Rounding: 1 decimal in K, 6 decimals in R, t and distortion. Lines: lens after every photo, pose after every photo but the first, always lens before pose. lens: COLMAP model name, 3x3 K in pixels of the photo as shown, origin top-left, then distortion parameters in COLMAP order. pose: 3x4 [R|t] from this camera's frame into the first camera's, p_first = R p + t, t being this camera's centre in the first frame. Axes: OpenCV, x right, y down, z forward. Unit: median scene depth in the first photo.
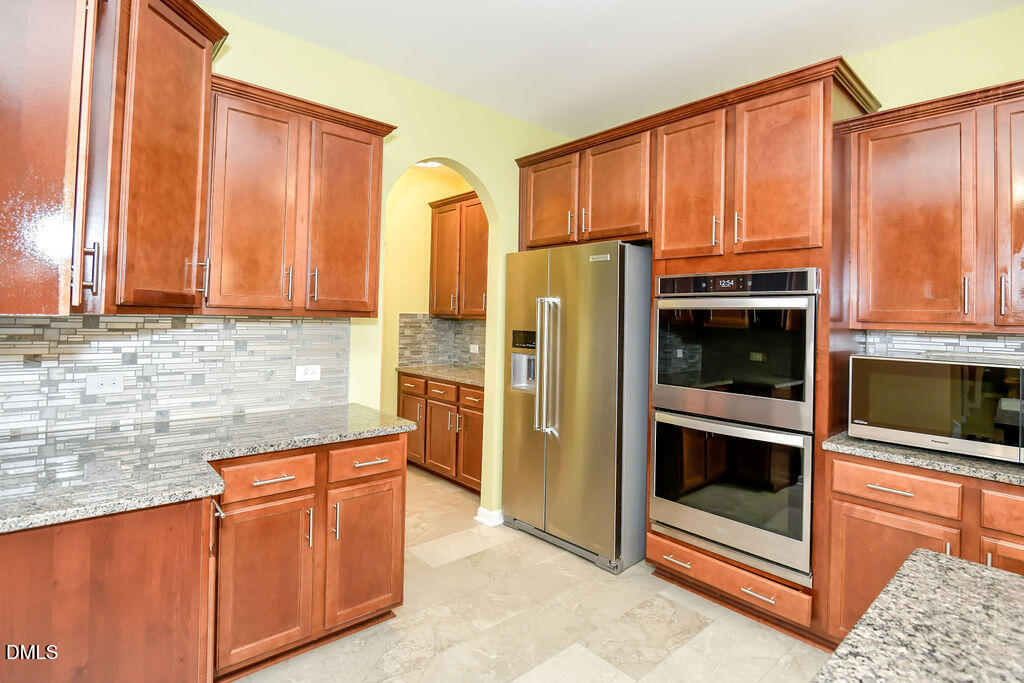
lens RADIAL K [[502.8, 0, 513.1], [0, 502.8, 311.2], [0, 0, 1]] dist [-0.000388, -0.012362]
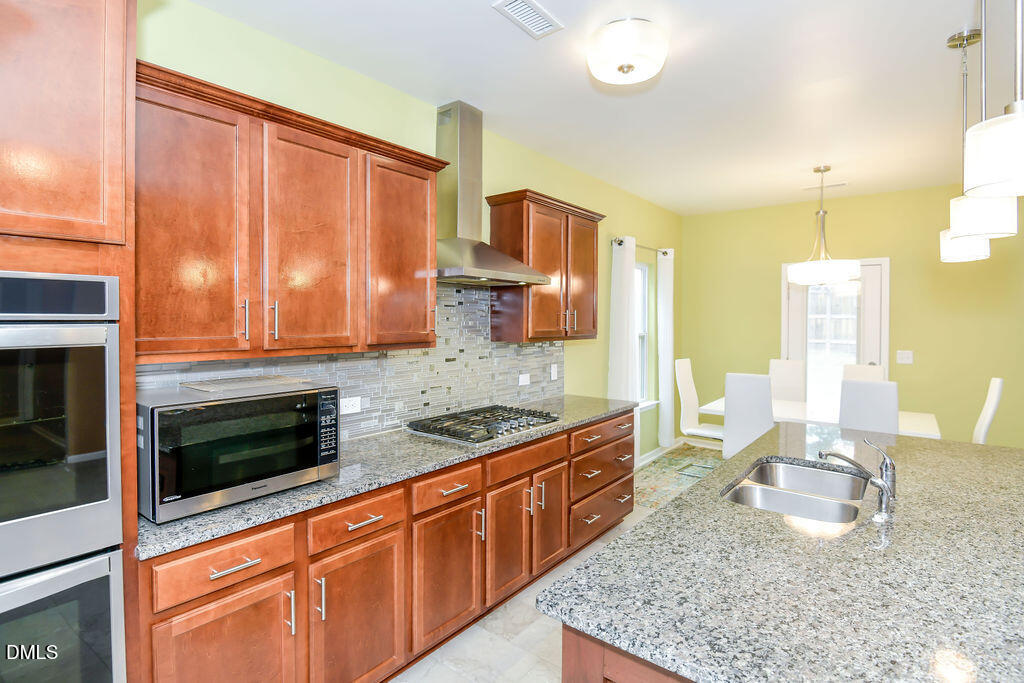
lens RADIAL K [[509.2, 0, 511.0], [0, 509.2, 325.6], [0, 0, 1]] dist [-0.003760, -0.011456]
pose [[-0.171543, -0.036586, 0.984497, -0.073938], [-0.021100, 0.999217, 0.033456, -0.046408], [-0.984951, -0.015034, -0.172180, 0.500069]]
